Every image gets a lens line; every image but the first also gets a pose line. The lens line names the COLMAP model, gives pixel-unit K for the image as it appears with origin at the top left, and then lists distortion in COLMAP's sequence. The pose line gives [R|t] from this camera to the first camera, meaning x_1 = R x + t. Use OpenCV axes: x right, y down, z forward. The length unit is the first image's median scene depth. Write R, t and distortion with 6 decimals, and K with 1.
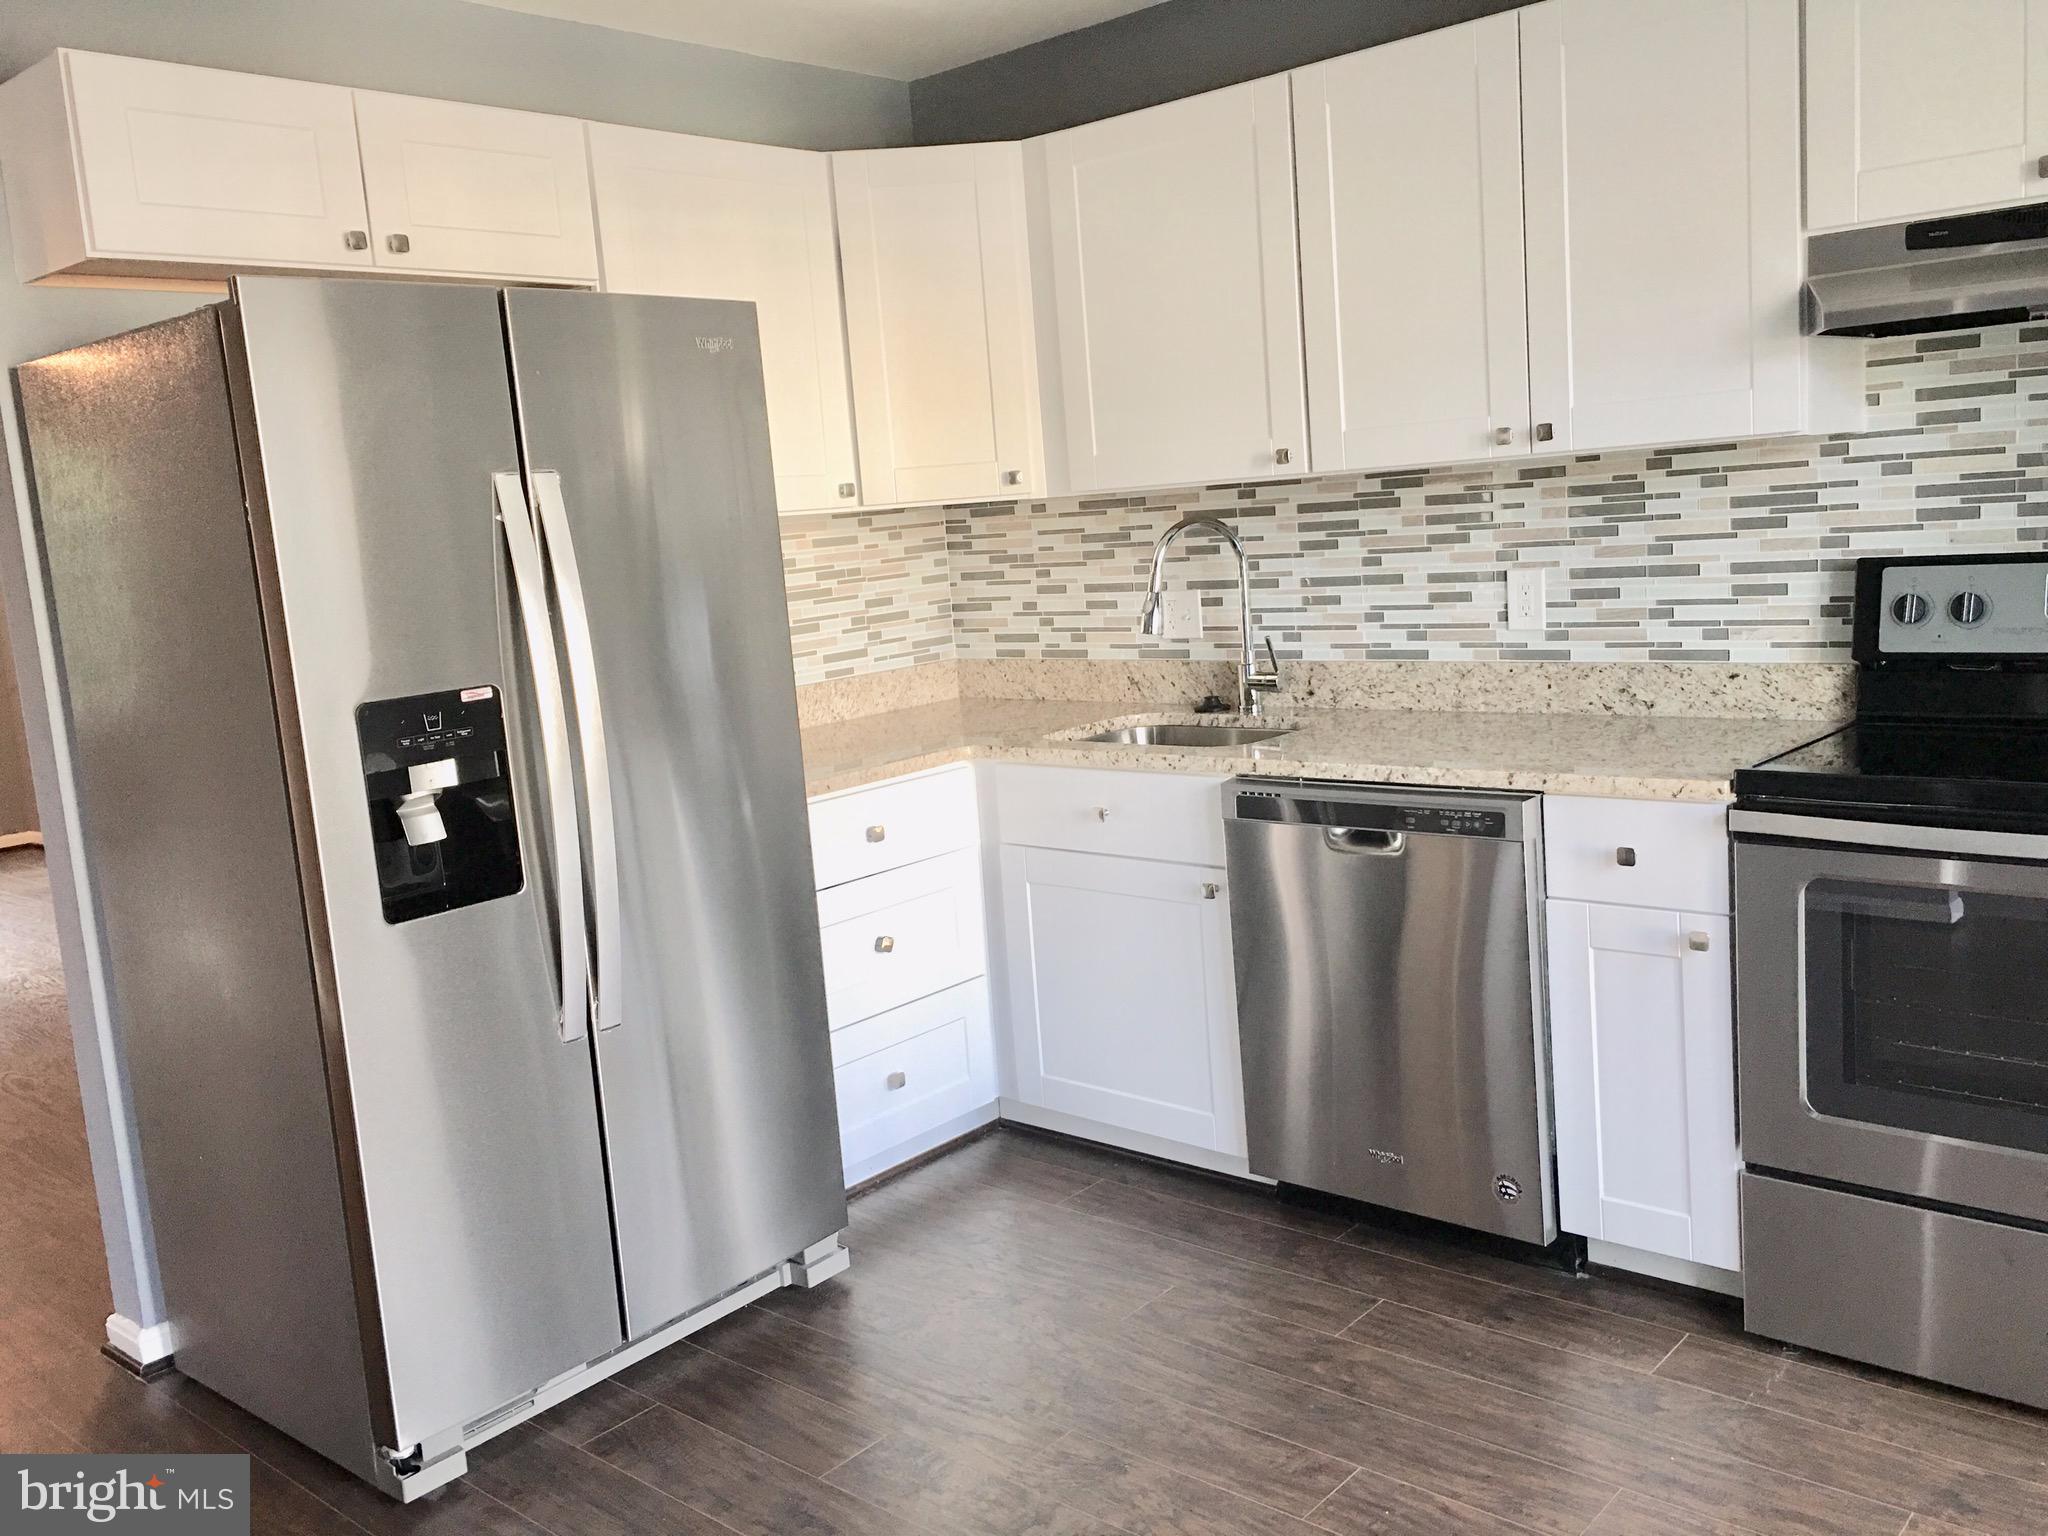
lens RADIAL K [[1738.5, 0, 1030.9], [0, 1738.5, 765.8], [0, 0, 1]] dist [0.081653, -0.082466]
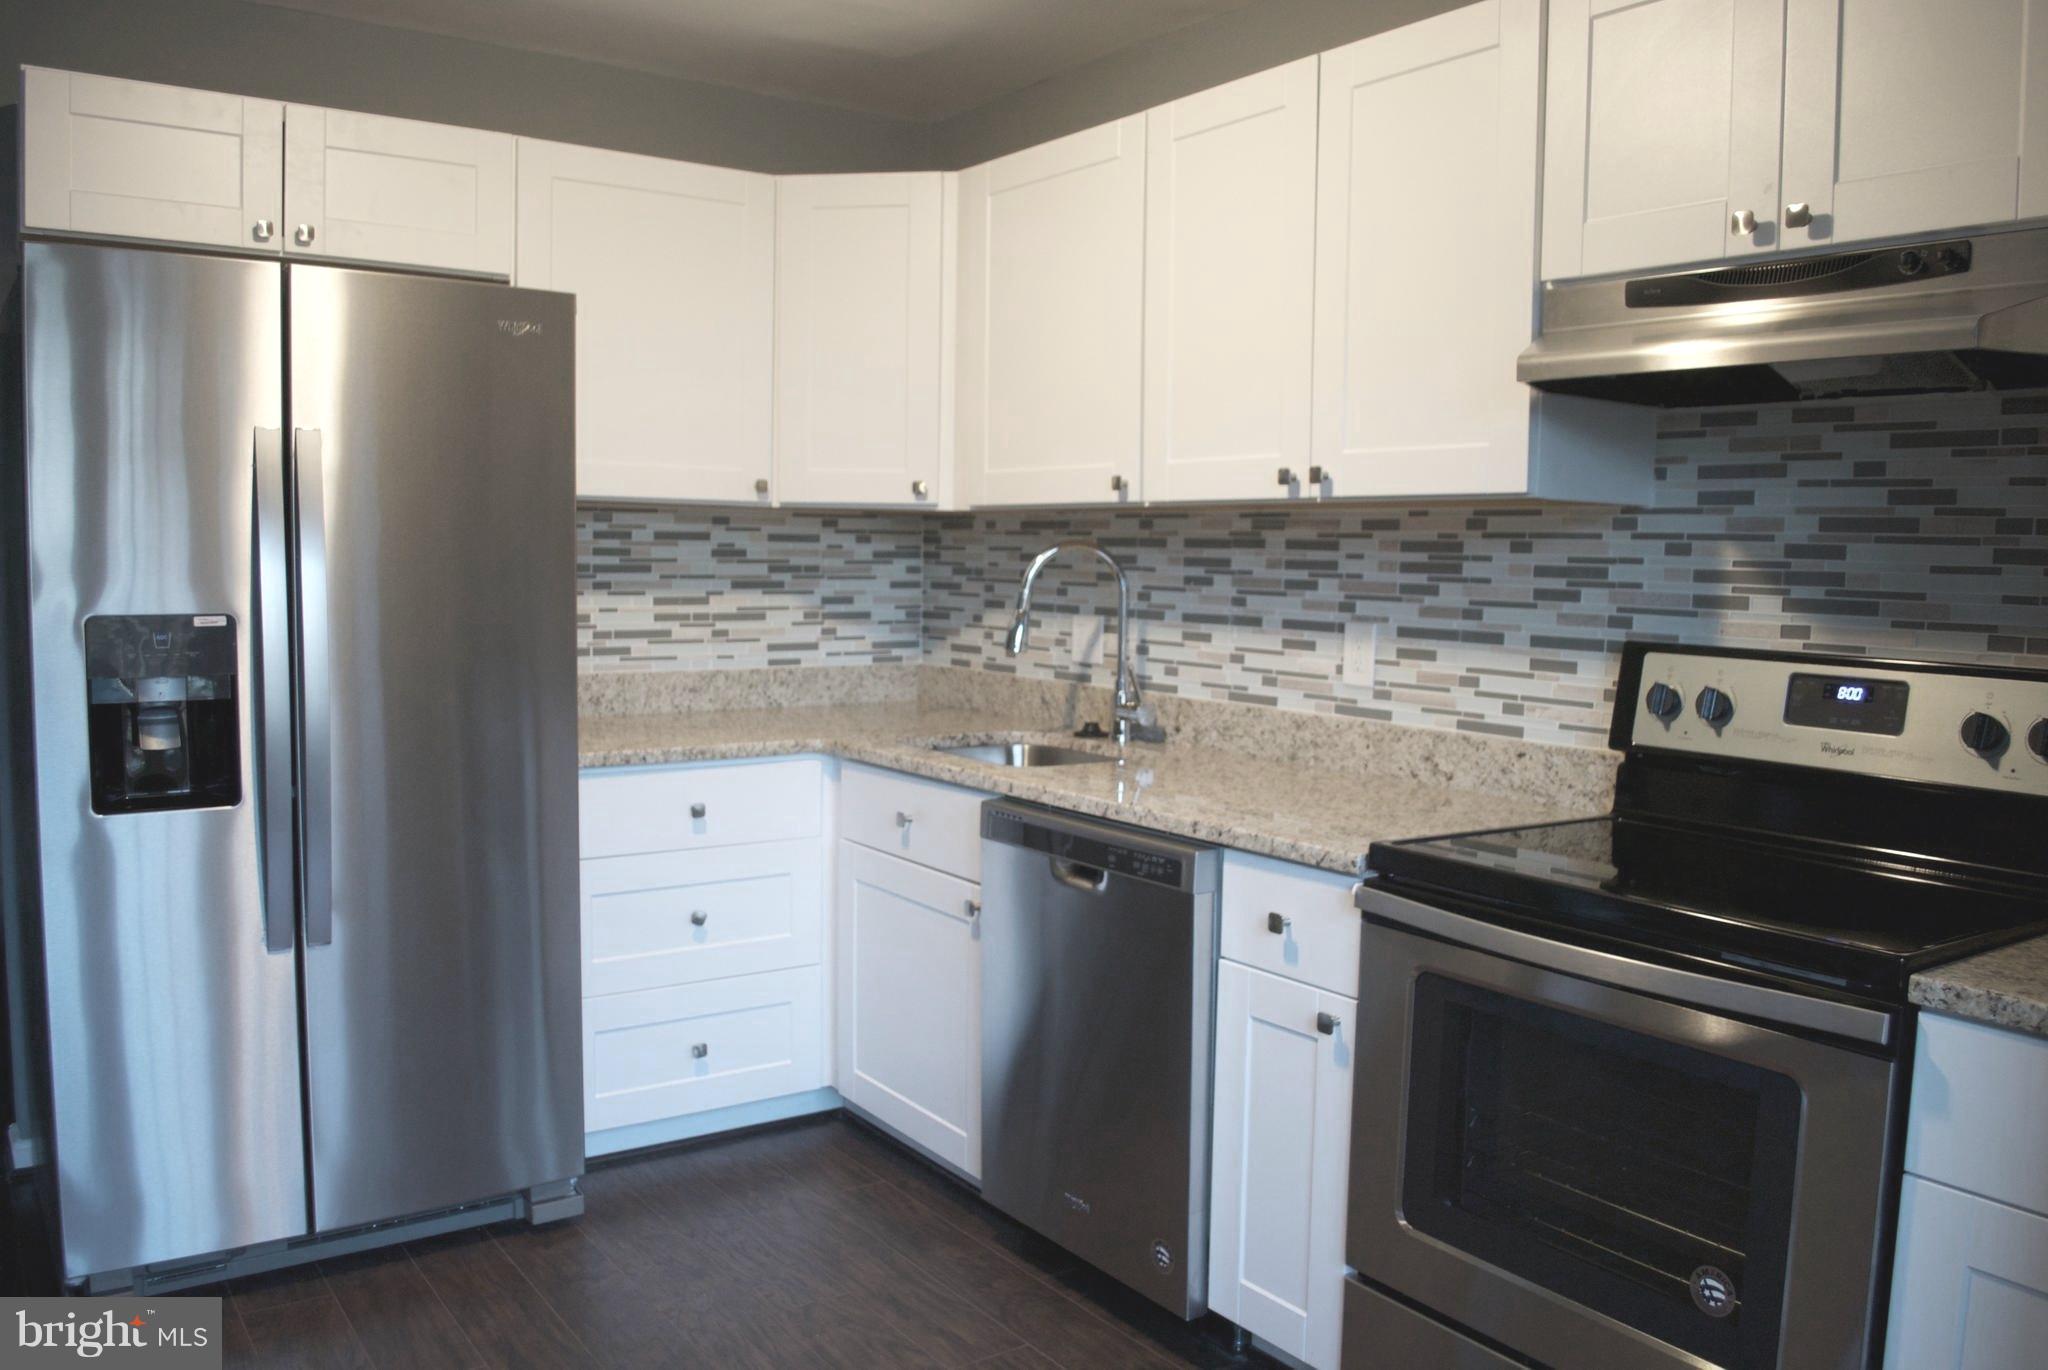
lens RADIAL K [[1628.2, 0, 1013.8], [0, 1628.2, 721.5], [0, 0, 1]] dist [-0.079322, 0.009448]
pose [[0.968075, 0.116459, -0.221964, 0.304793], [-0.125610, 0.991698, -0.027520, -0.010450], [0.216917, 0.054522, 0.974666, 0.096796]]
